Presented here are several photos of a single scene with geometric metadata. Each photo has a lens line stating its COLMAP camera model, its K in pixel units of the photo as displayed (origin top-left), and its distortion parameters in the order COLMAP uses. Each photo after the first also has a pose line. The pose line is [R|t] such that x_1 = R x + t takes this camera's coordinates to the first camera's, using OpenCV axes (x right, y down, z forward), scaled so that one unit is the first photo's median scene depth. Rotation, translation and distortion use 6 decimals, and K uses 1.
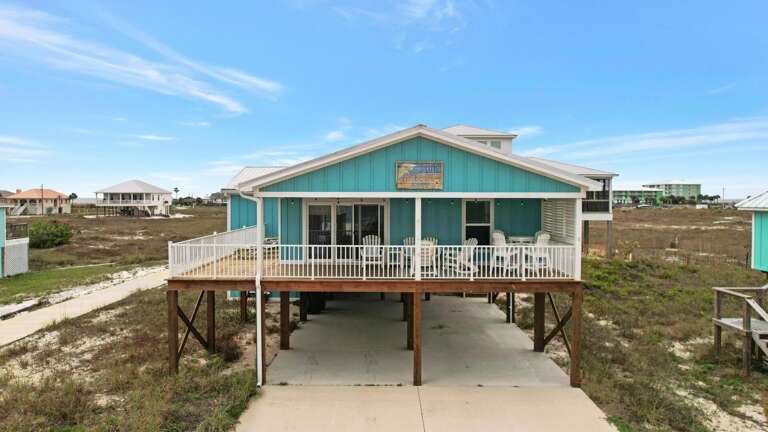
lens RADIAL K [[497.9, 0, 384.0], [0, 497.9, 216.0], [0, 0, 1]] dist [-0.002280, 0.002433]
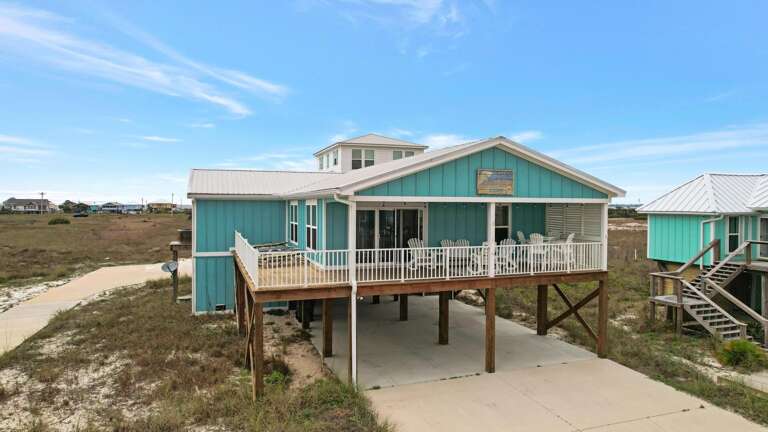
lens RADIAL K [[497.9, 0, 384.0], [0, 497.9, 216.0], [0, 0, 1]] dist [-0.002280, 0.002433]
pose [[0.930714, -0.005992, 0.365699, -0.495108], [0.010700, 0.999884, -0.010850, 0.002648], [-0.365592, 0.014011, 0.930670, 0.050871]]
